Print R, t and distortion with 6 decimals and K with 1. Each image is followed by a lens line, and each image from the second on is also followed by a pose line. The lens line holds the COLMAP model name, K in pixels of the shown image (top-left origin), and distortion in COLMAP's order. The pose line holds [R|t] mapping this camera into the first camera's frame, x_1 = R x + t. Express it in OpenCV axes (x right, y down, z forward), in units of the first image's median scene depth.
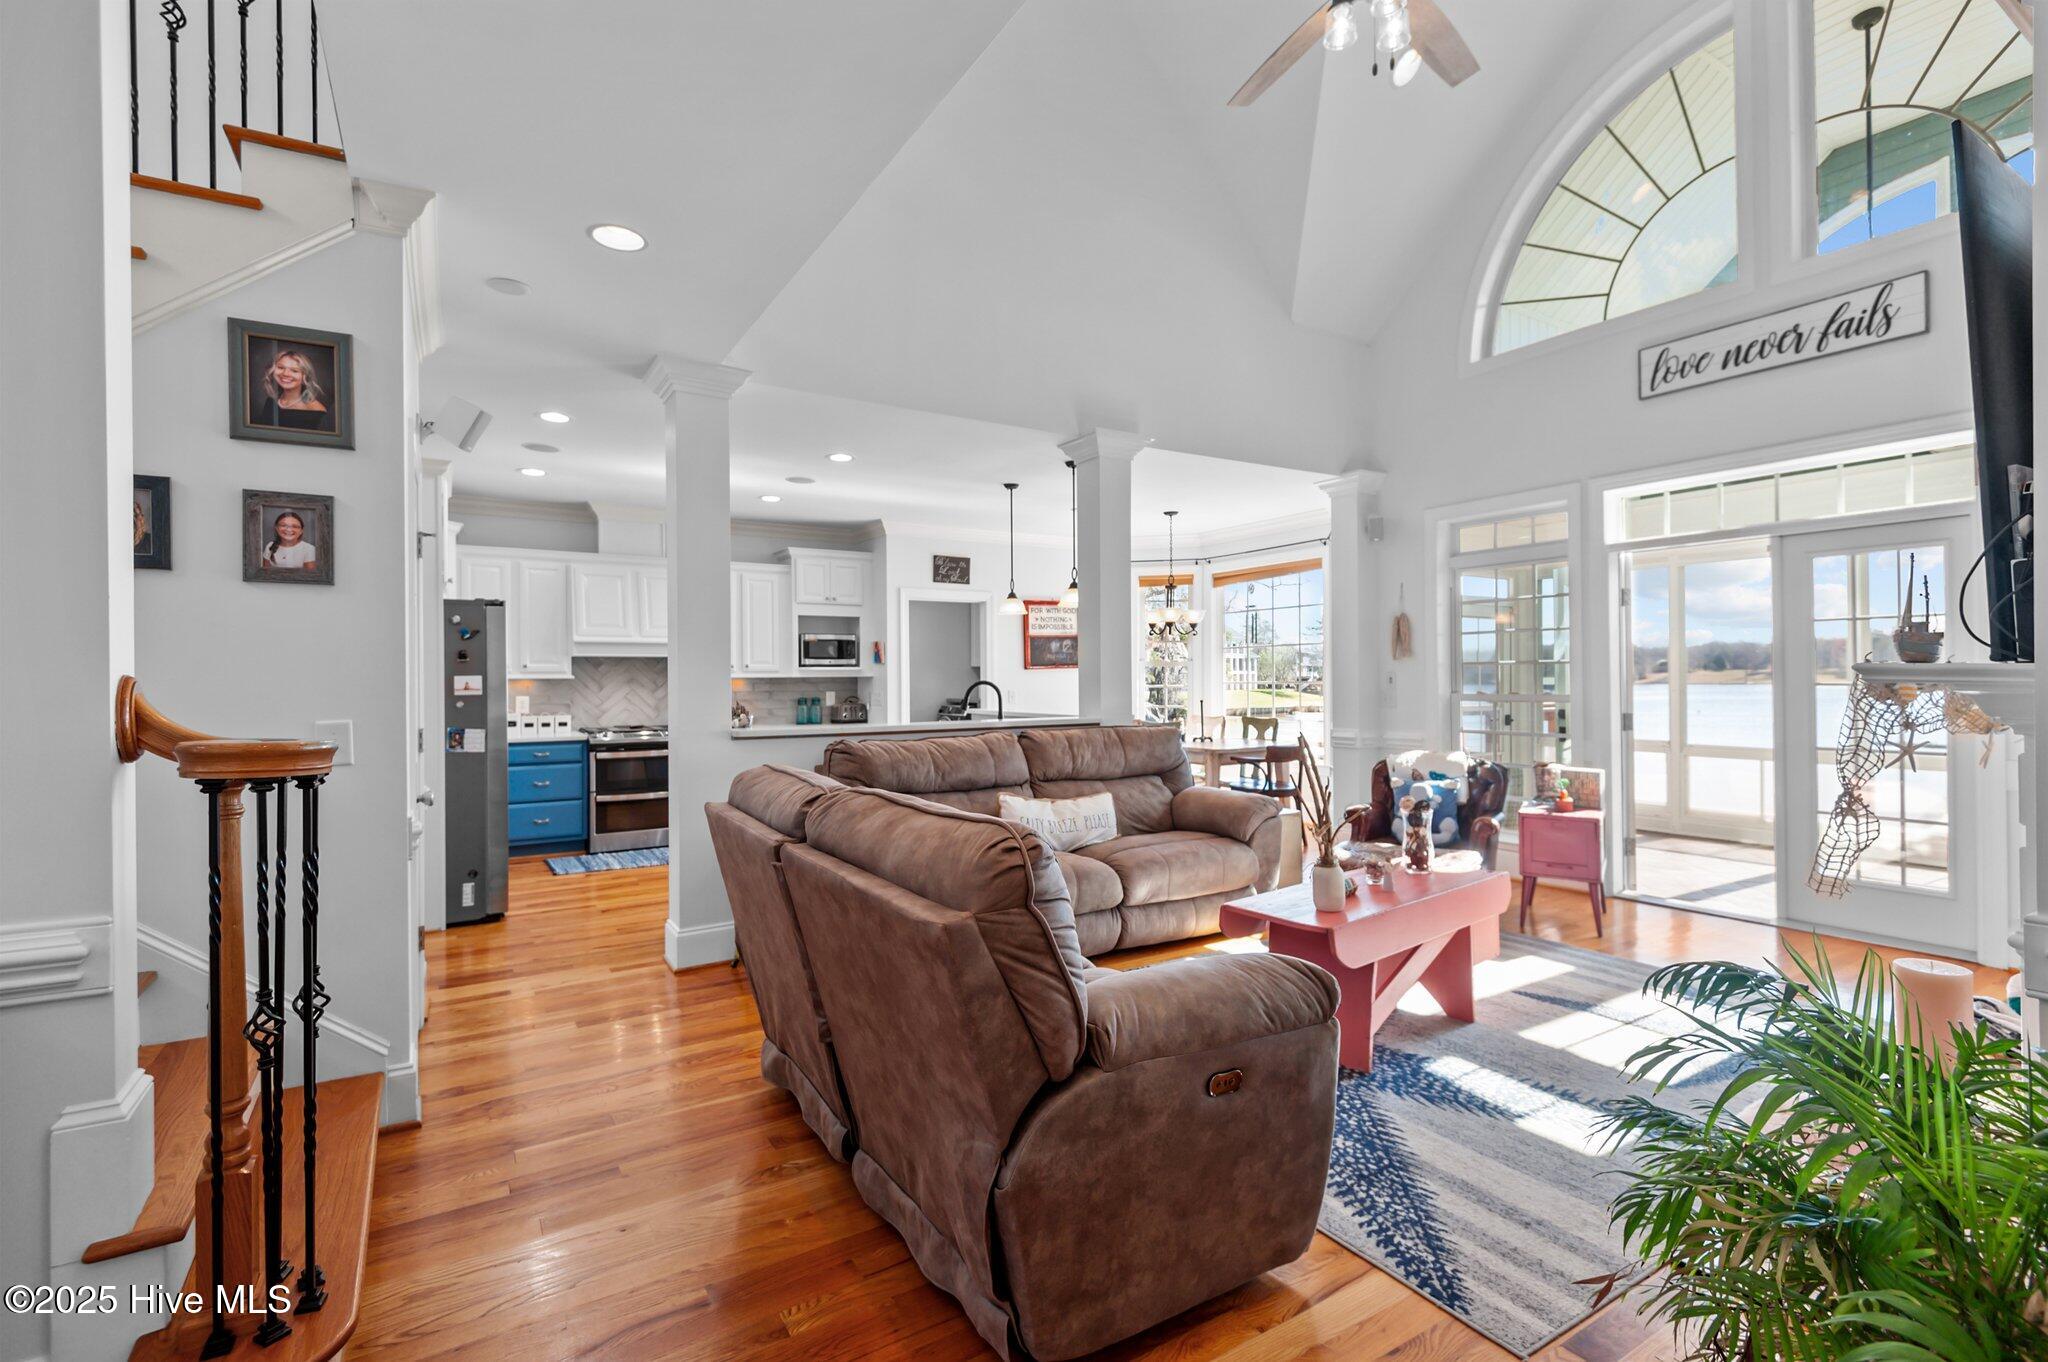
lens RADIAL K [[939.0, 0, 1021.5], [0, 939.0, 677.3], [0, 0, 1]] dist [0.046200, -0.017943]
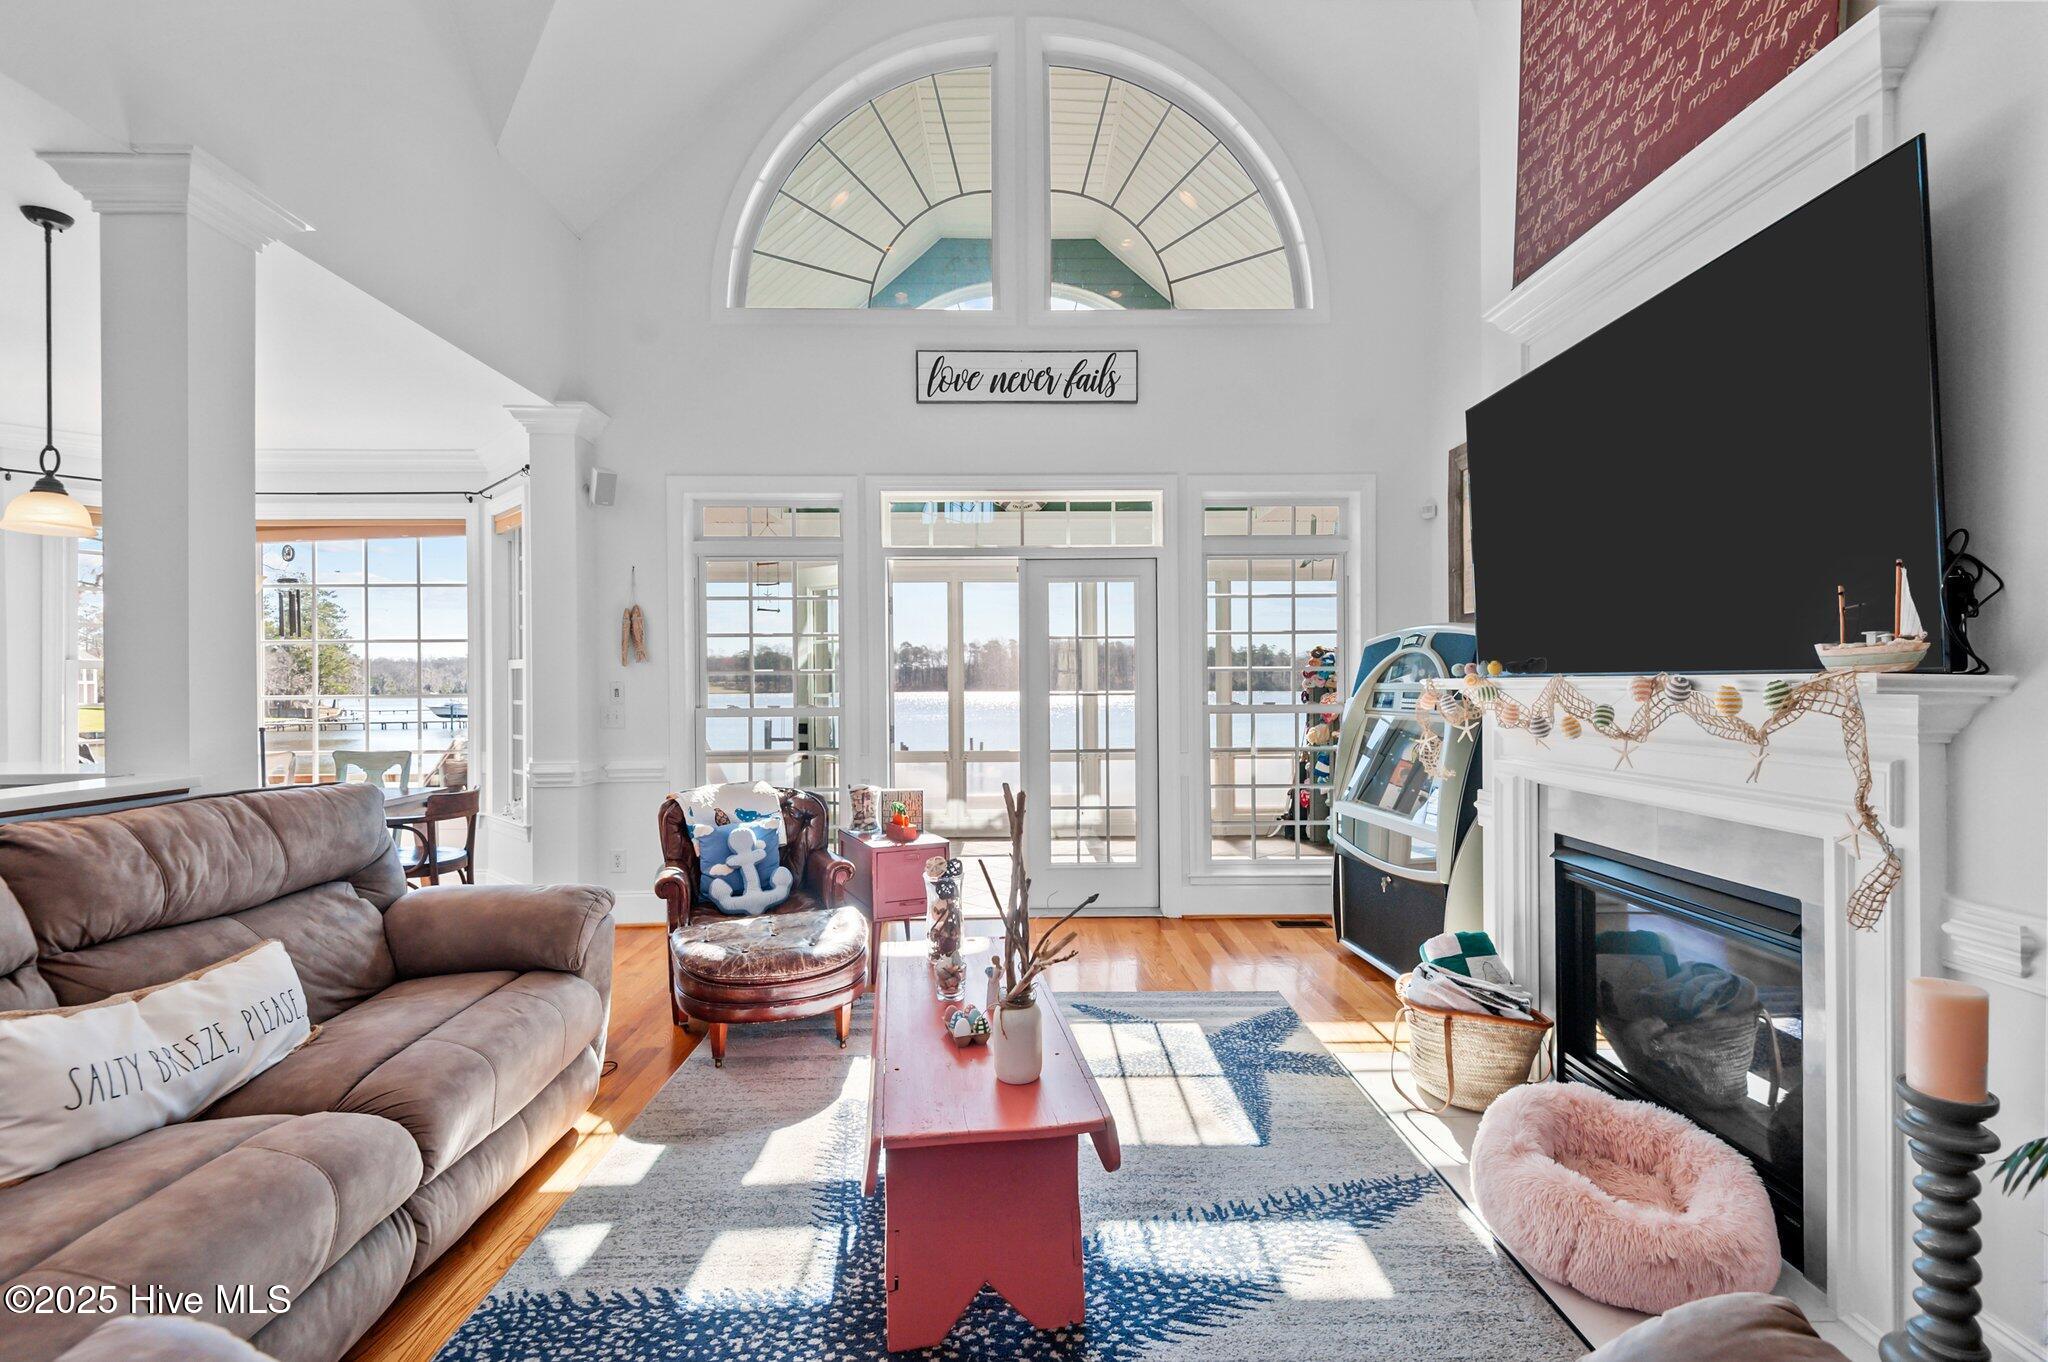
lens RADIAL K [[939.0, 0, 1021.5], [0, 939.0, 677.3], [0, 0, 1]] dist [0.046200, -0.017943]
pose [[0.512598, 0.009410, 0.858577, -0.121446], [0.001210, 0.999931, -0.011681, 0.000070], [-0.858628, 0.007027, 0.512551, 0.433432]]
